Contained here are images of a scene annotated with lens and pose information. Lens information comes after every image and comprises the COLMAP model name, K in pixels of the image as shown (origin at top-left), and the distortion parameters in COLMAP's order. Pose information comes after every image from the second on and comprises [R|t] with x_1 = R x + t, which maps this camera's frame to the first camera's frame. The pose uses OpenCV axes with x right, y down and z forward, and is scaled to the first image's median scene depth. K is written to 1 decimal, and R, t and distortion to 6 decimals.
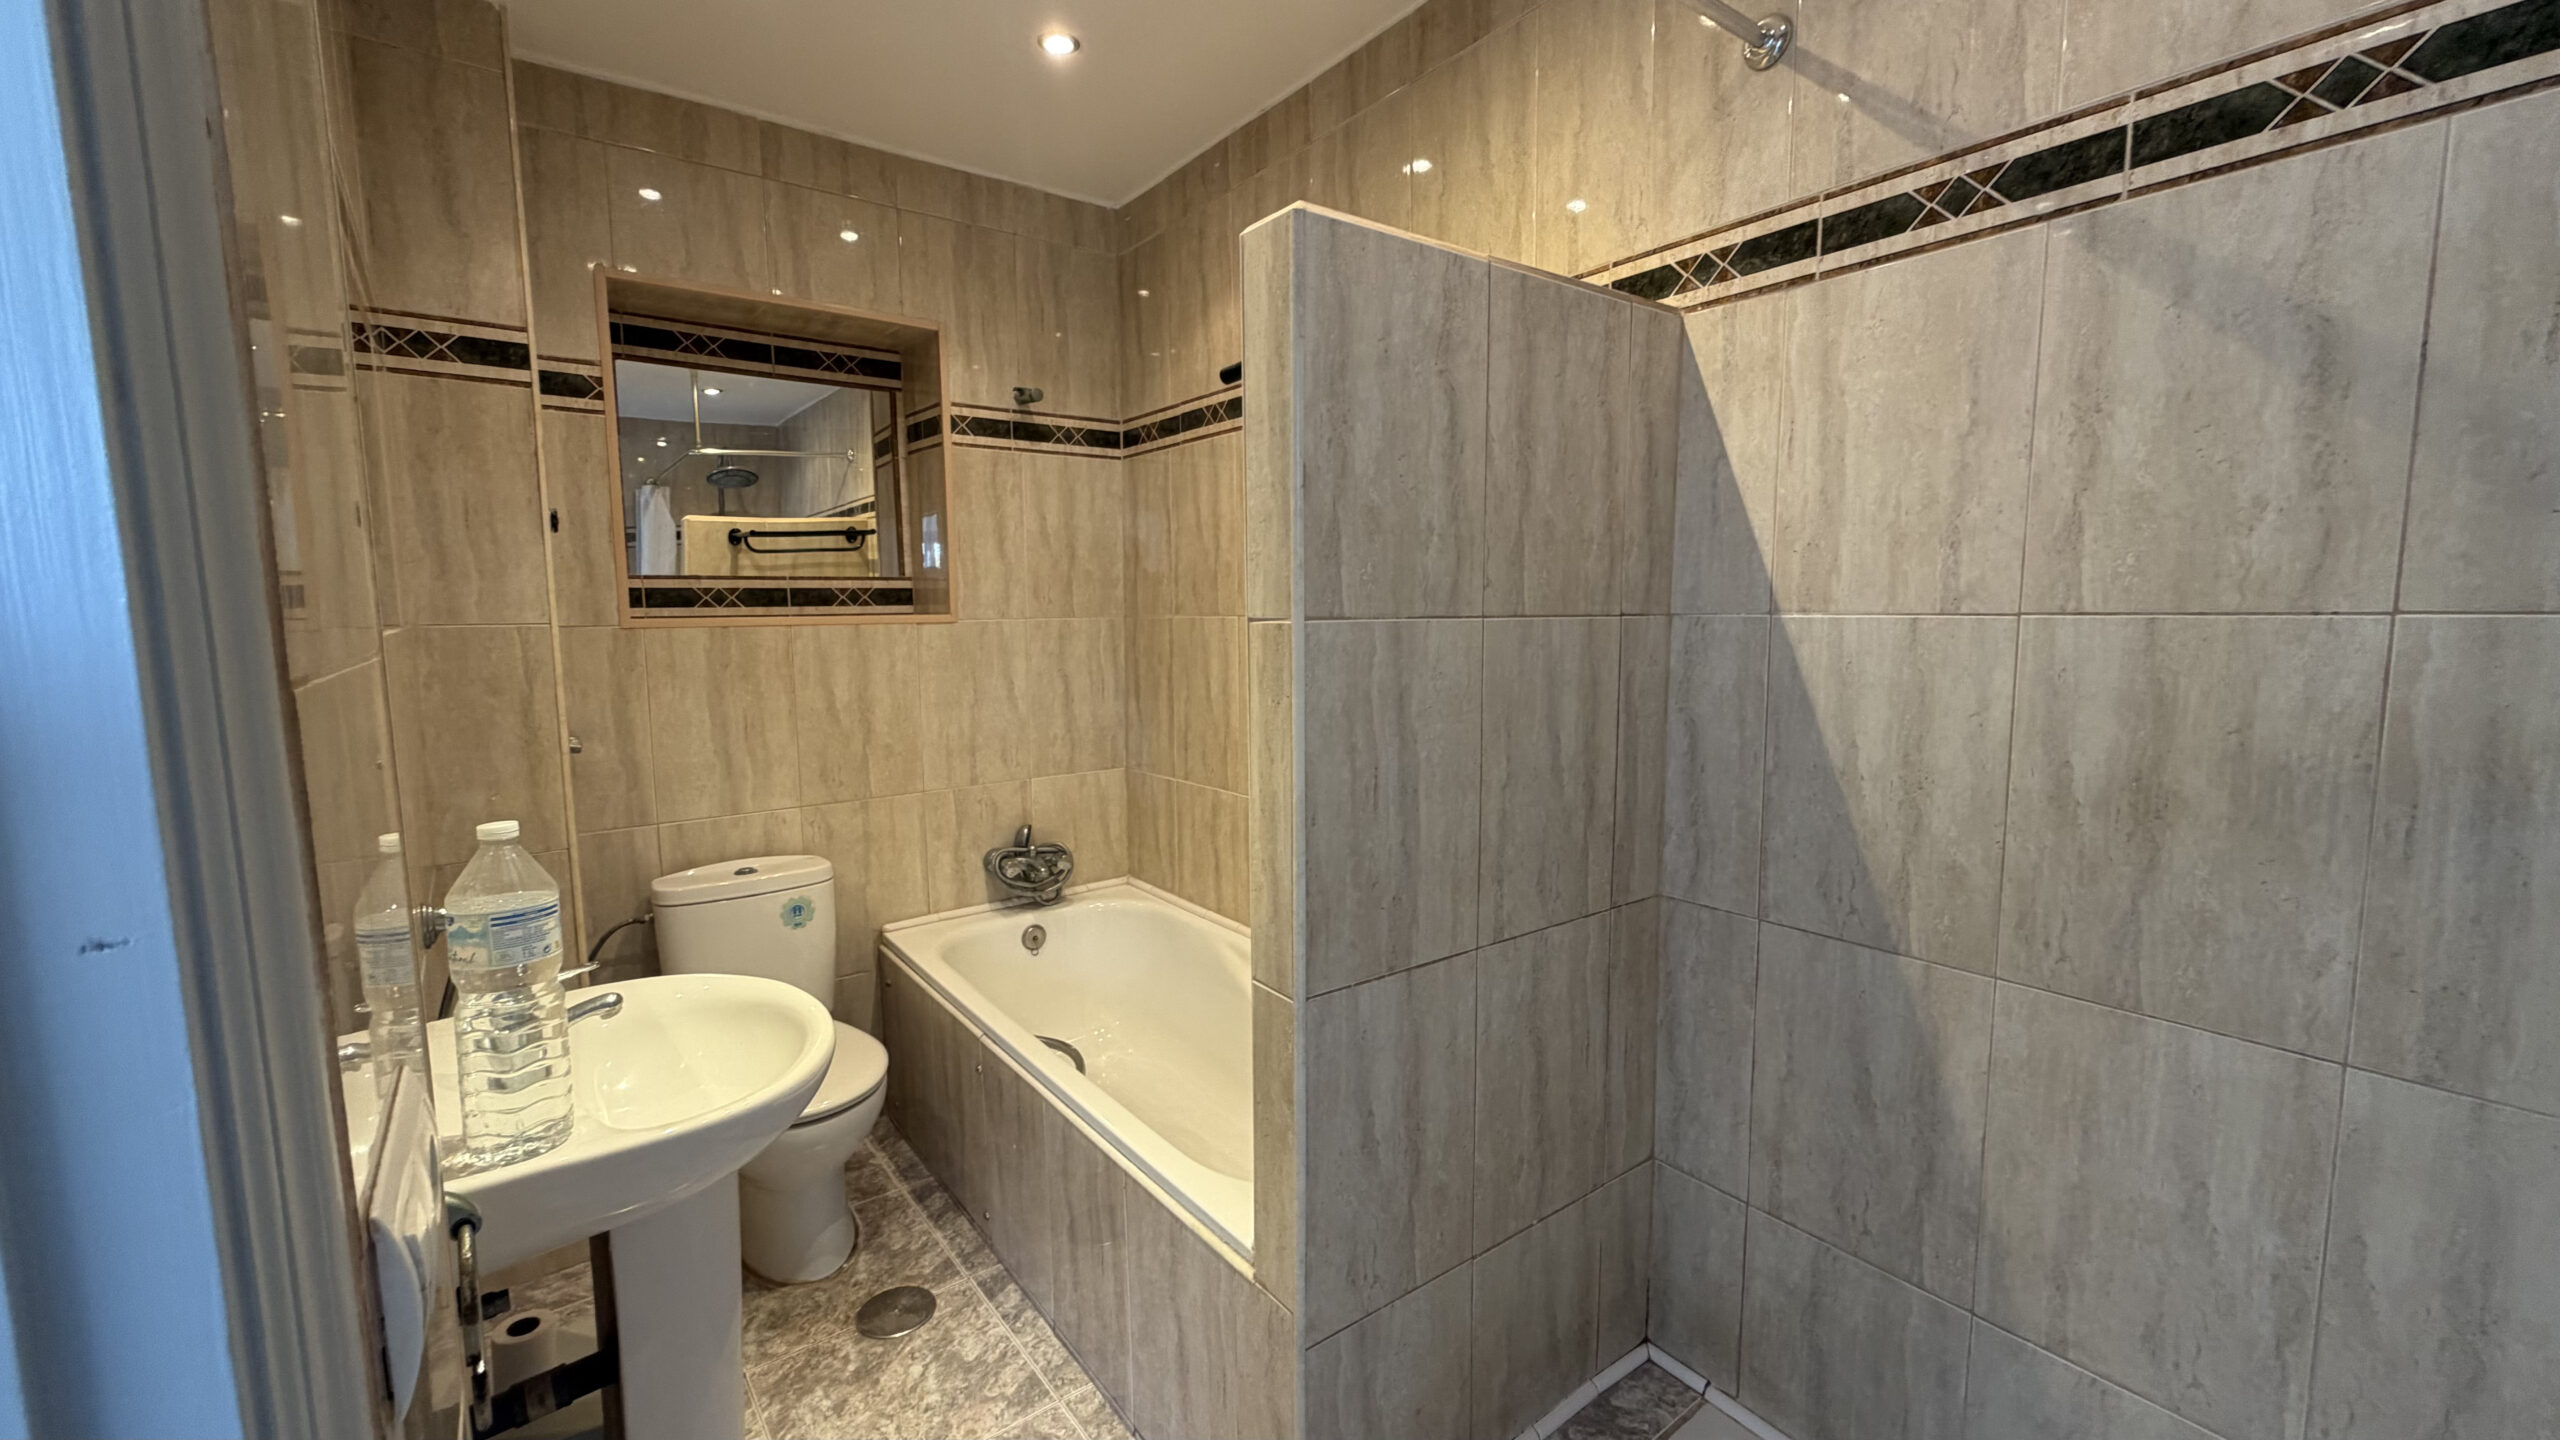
lens RADIAL K [[1021.7, 0, 1258.2], [0, 1021.7, 715.4], [0, 0, 1]] dist [-0.000955, 0.001118]
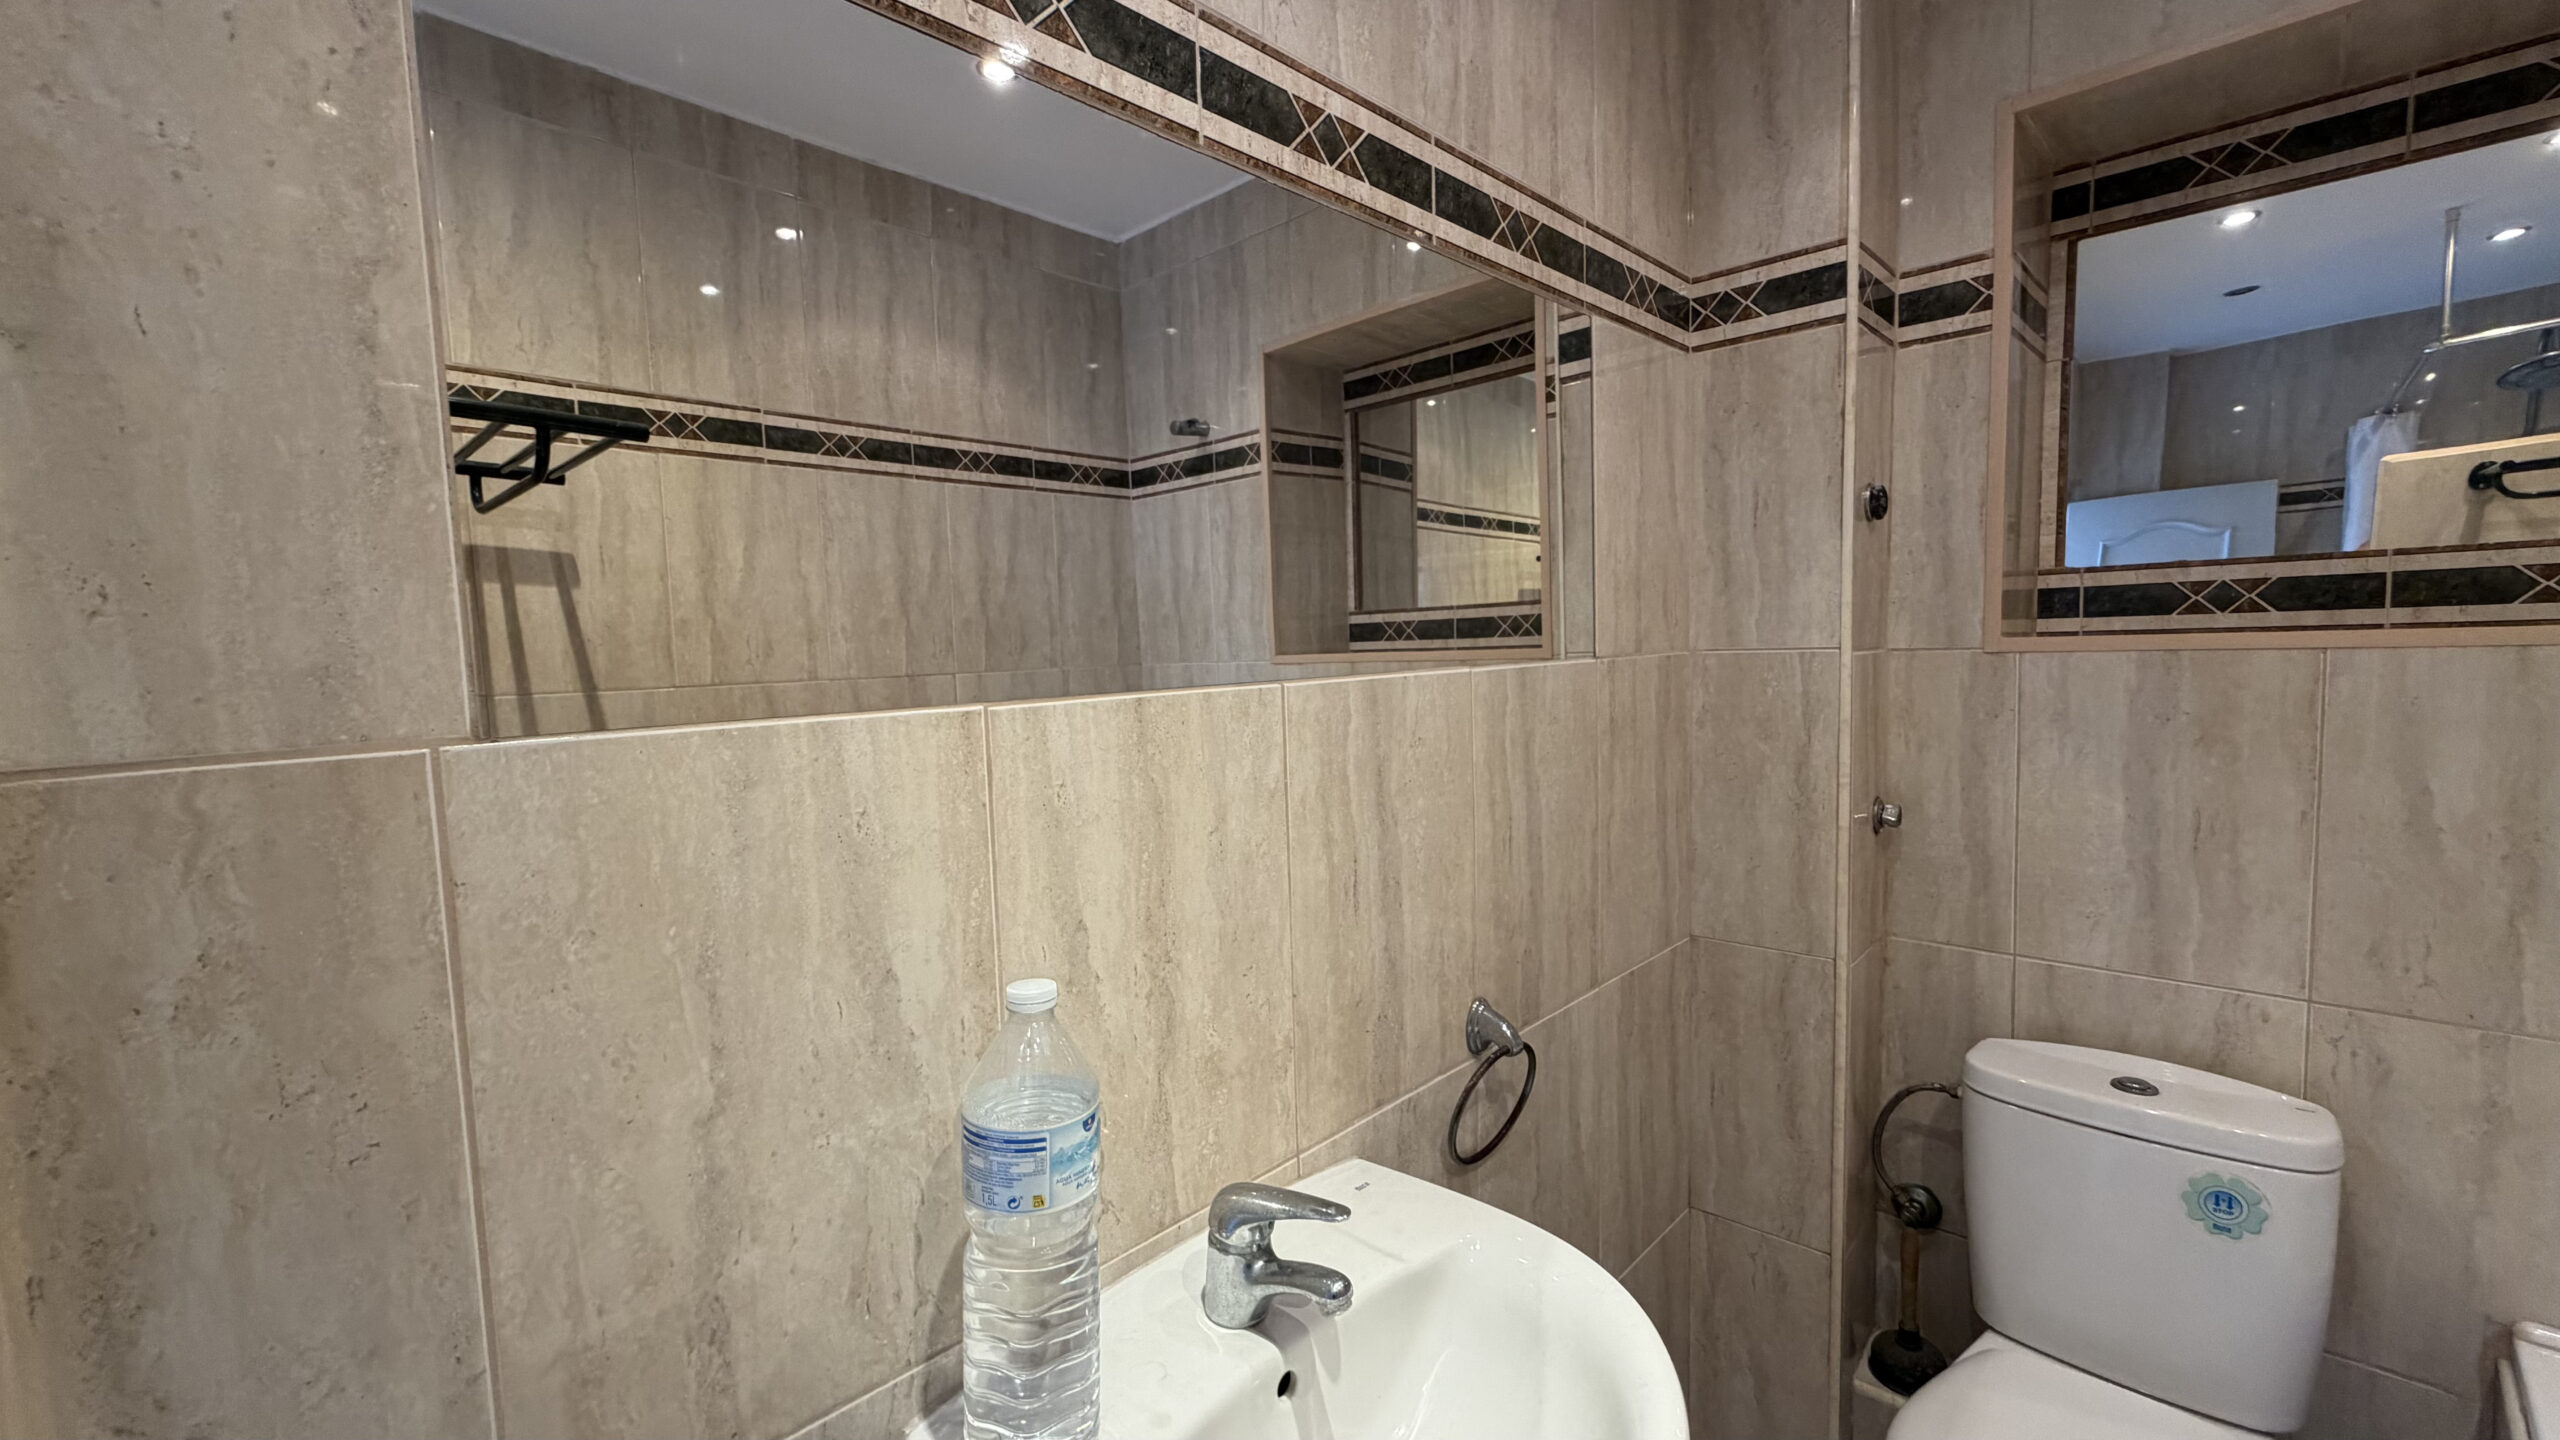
lens RADIAL K [[1021.7, 0, 1294.4], [0, 1021.7, 717.4], [0, 0, 1]] dist [-0.000955, 0.001118]
pose [[0.143586, 0.082052, -0.986230, -0.026408], [-0.071193, 0.994831, 0.072403, -0.052116], [0.987074, 0.059817, 0.148686, 0.405886]]
